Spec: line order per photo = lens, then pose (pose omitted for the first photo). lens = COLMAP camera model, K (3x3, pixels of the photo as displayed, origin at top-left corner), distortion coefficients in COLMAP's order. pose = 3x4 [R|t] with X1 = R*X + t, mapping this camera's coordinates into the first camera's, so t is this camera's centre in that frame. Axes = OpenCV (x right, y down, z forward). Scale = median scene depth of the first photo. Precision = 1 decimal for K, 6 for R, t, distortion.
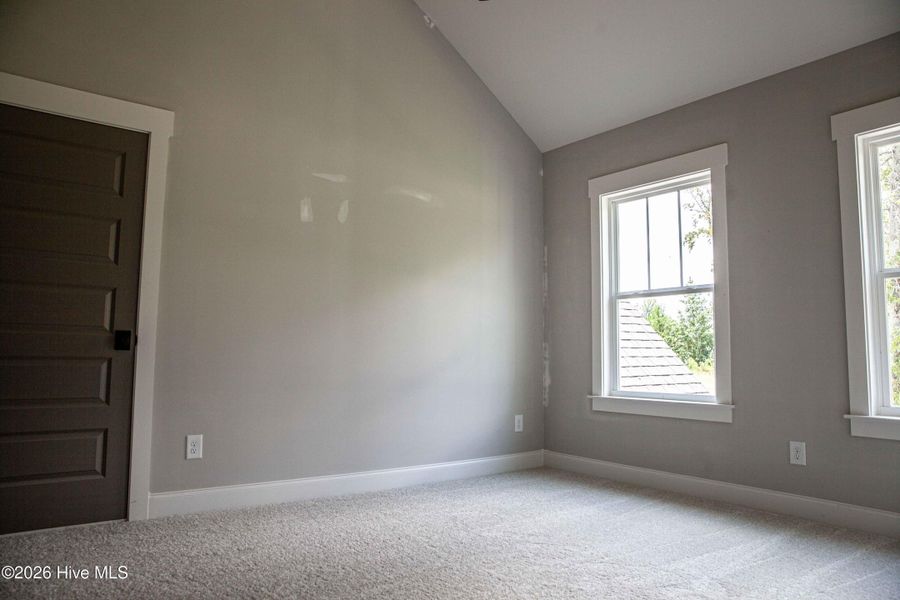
lens RADIAL K [[611.9, 0, 453.3], [0, 611.9, 295.5], [0, 0, 1]] dist [-0.103837, 0.068456]
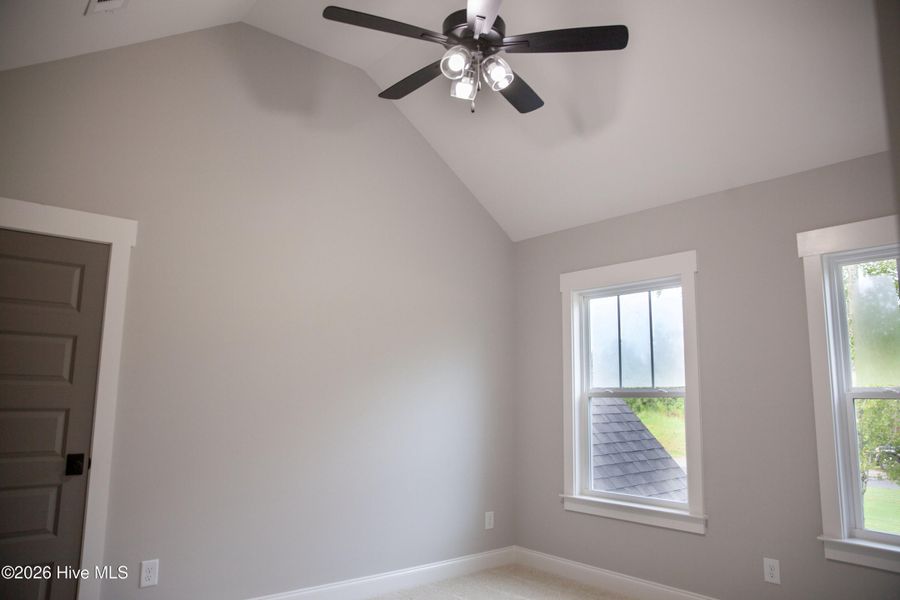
lens RADIAL K [[611.9, 0, 453.3], [0, 611.9, 295.5], [0, 0, 1]] dist [-0.103837, 0.068456]
pose [[0.998831, 0.007763, 0.047706, 0.000252], [-0.004586, 0.997786, -0.066344, -0.121244], [-0.048116, 0.066048, 0.996656, 0.014104]]
